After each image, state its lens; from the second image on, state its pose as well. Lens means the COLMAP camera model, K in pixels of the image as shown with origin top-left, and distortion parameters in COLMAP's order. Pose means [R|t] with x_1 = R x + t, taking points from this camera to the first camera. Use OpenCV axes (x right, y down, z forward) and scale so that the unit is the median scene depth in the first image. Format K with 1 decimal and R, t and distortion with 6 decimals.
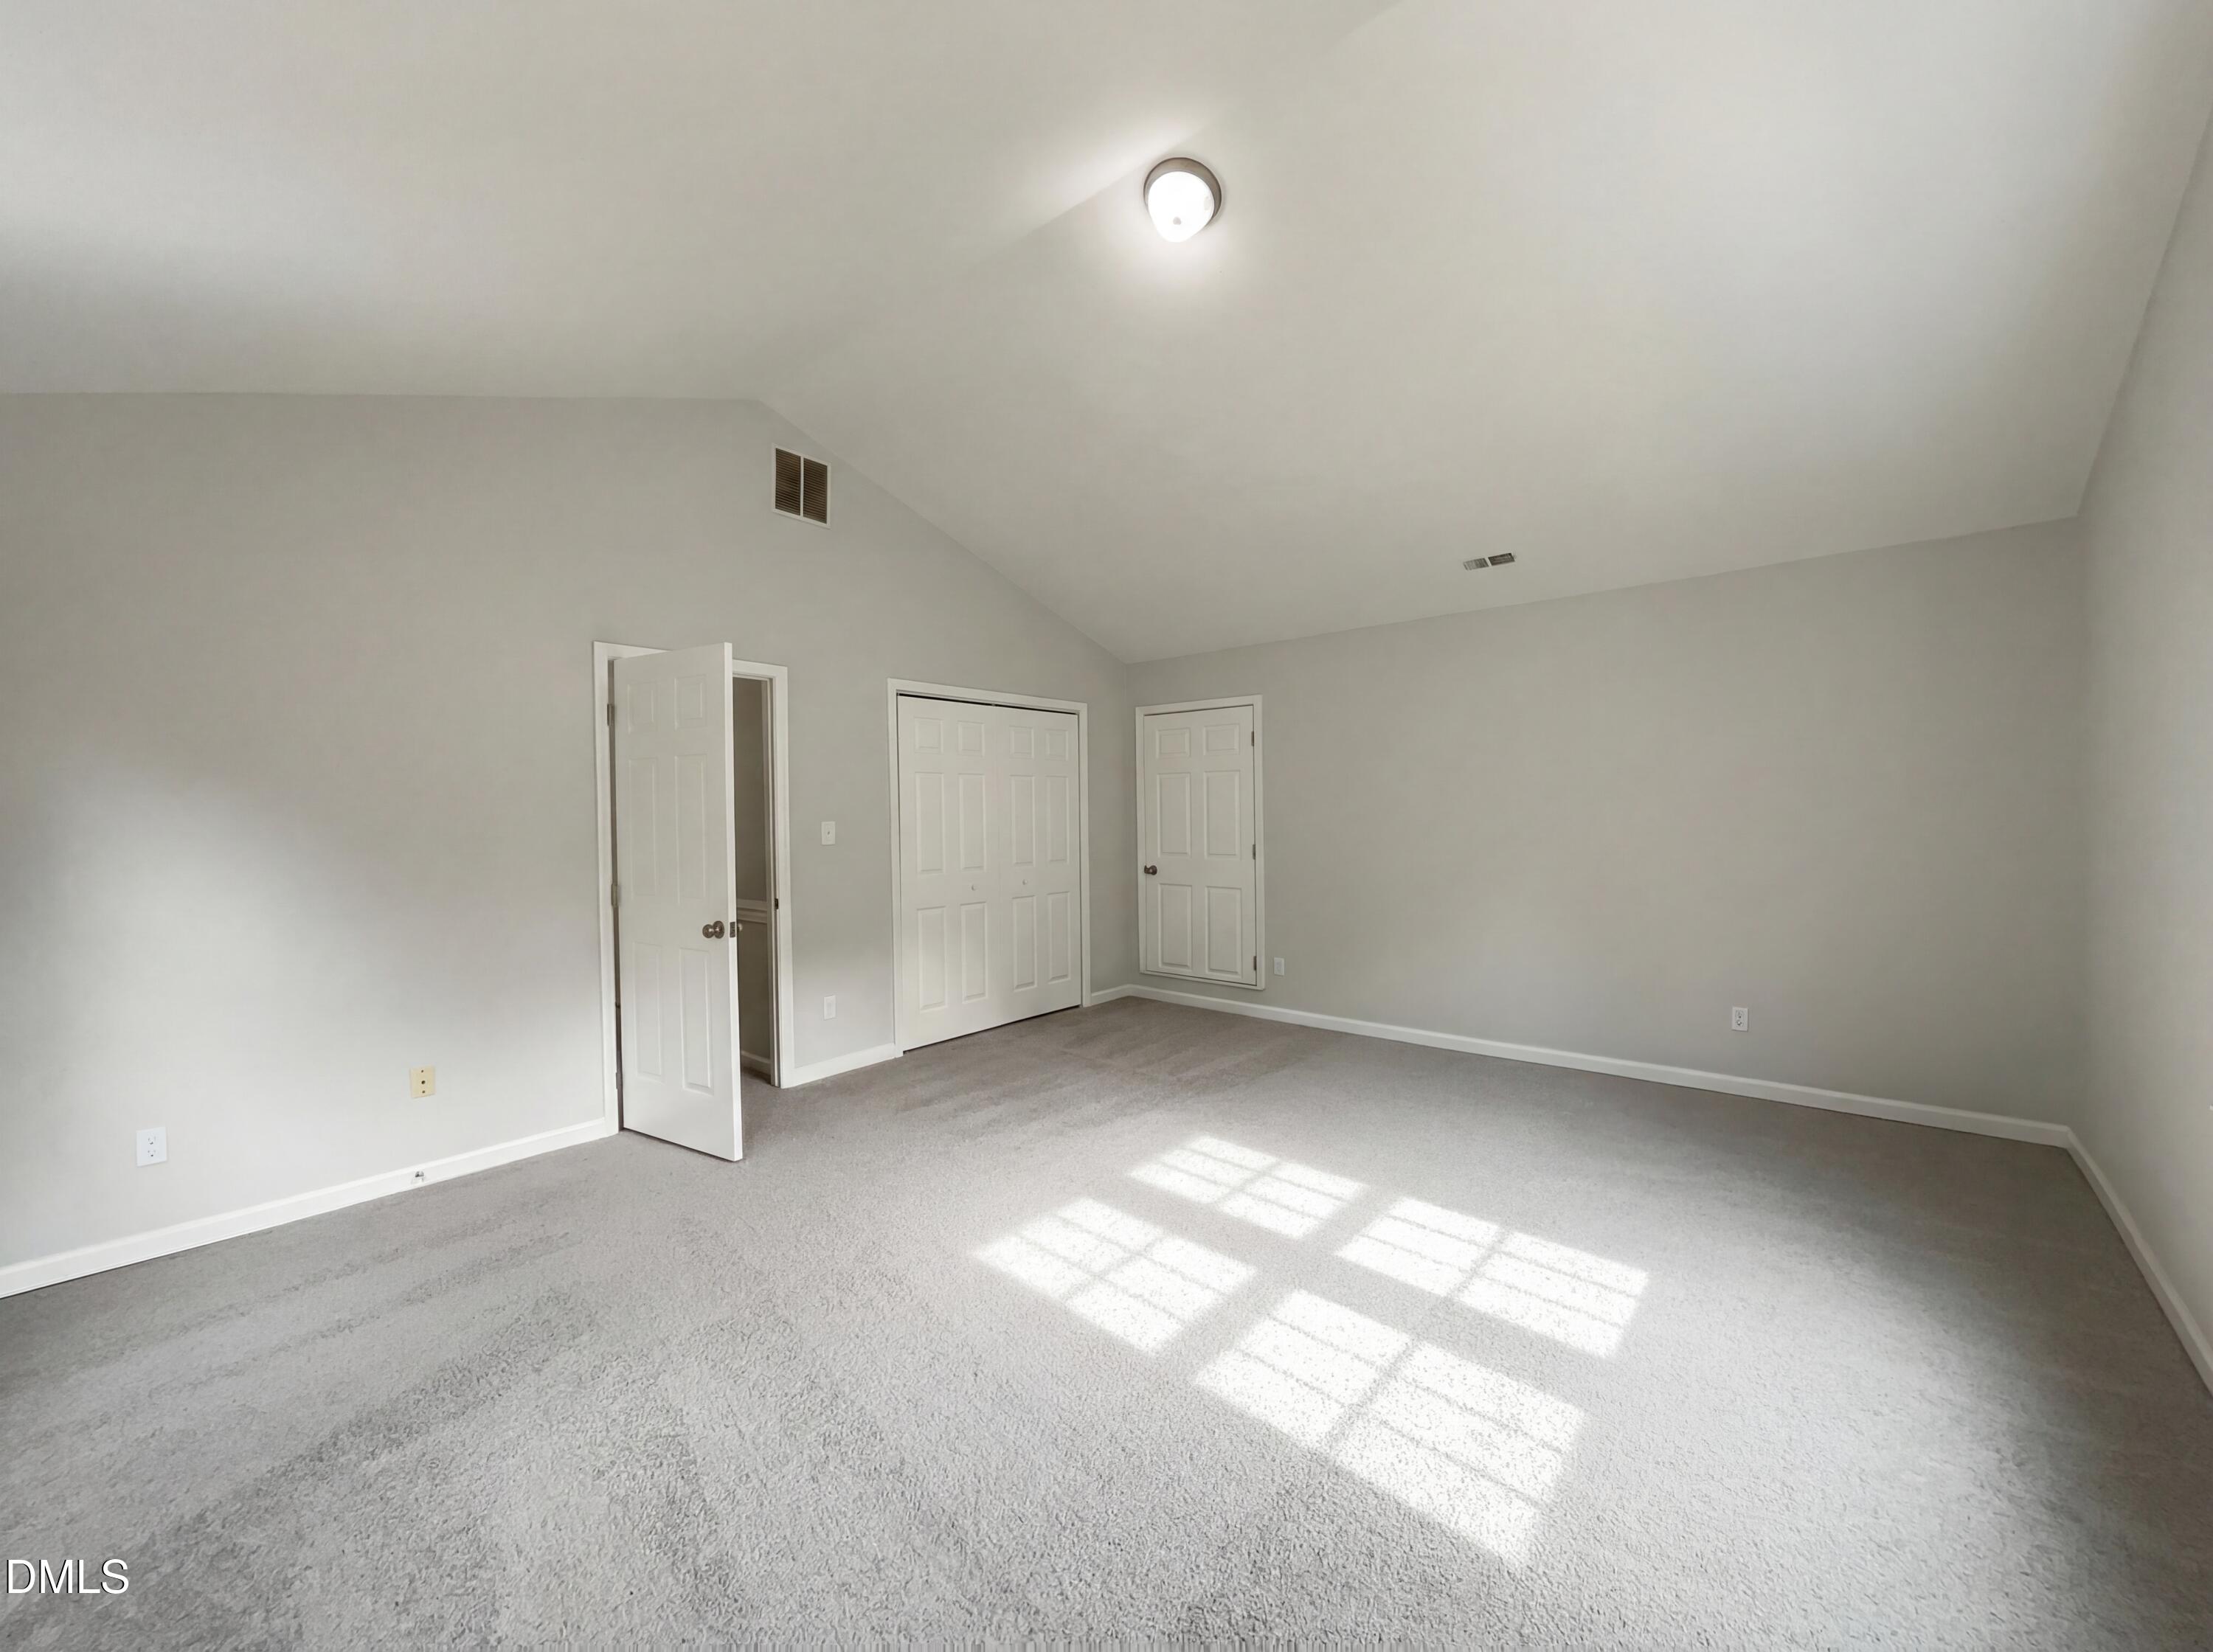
lens RADIAL K [[884.0, 0, 1106.5], [0, 884.0, 826.0], [0, 0, 1]] dist [-0.000351, -0.000142]
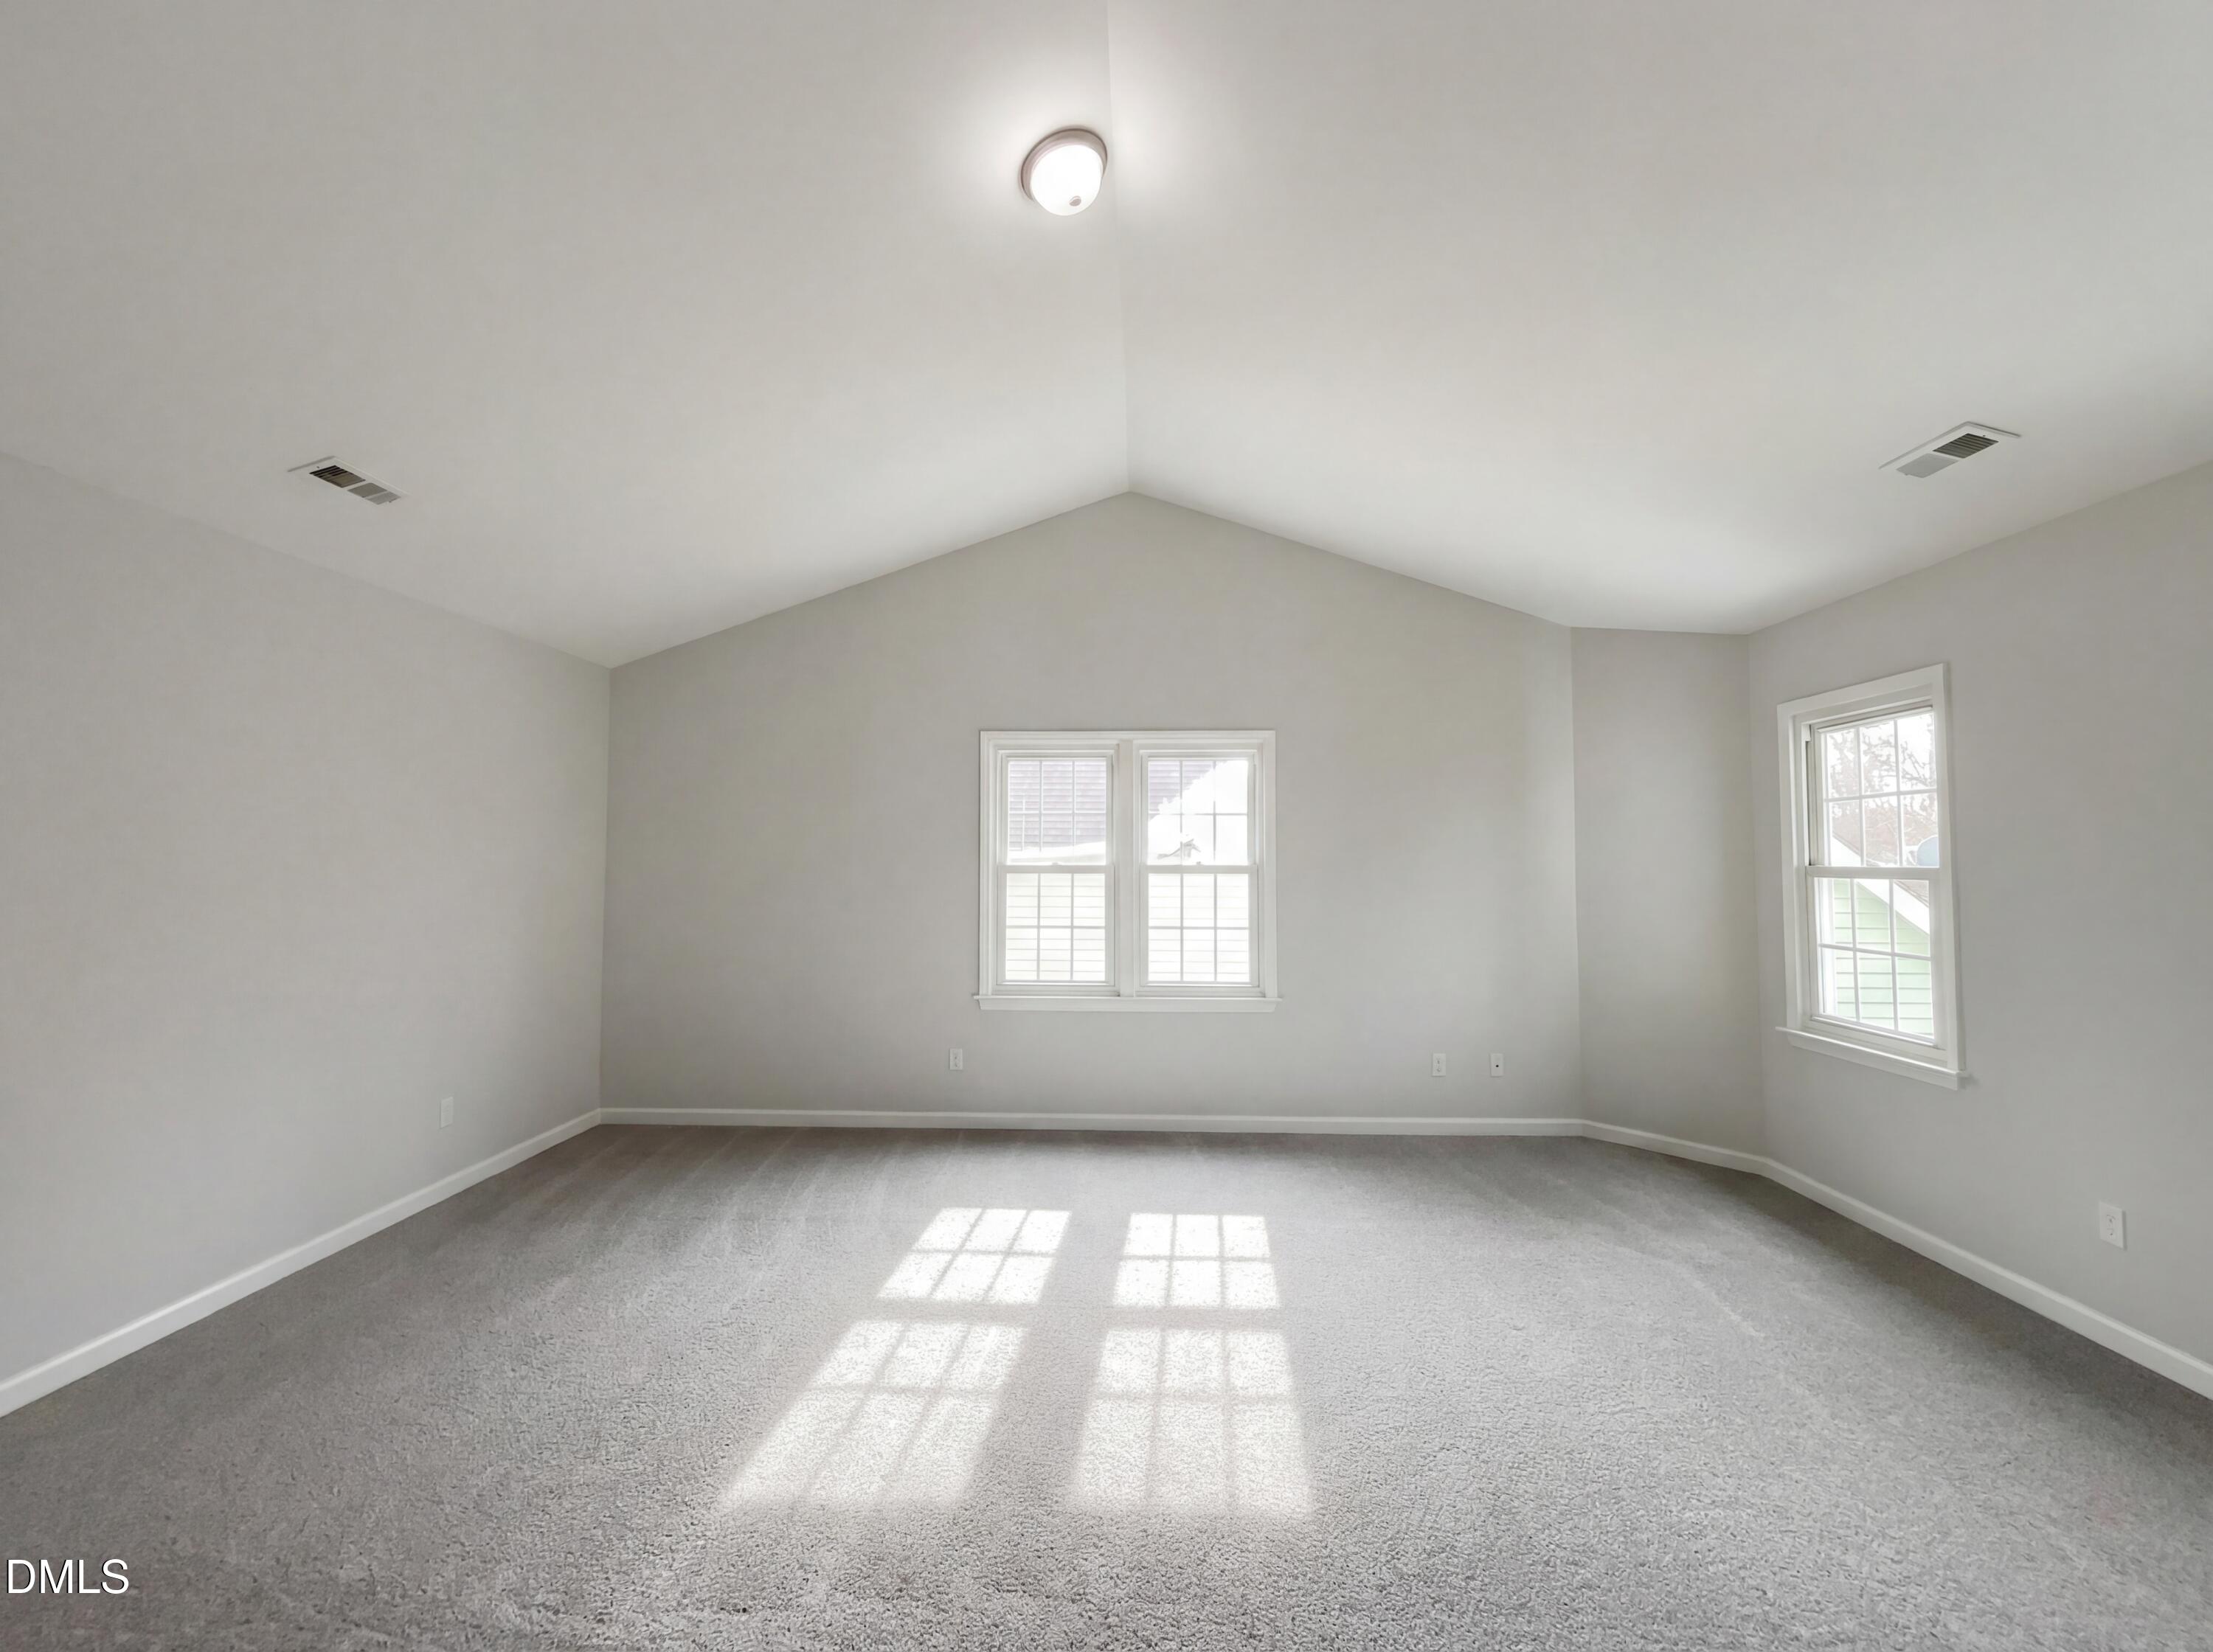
lens RADIAL K [[884.0, 0, 1106.5], [0, 884.0, 826.0], [0, 0, 1]] dist [-0.000351, -0.000142]
pose [[-0.616236, 0.039972, 0.786547, -0.649993], [0.010090, 0.999030, -0.042865, -0.042005], [-0.787497, -0.018478, -0.616041, 1.596133]]
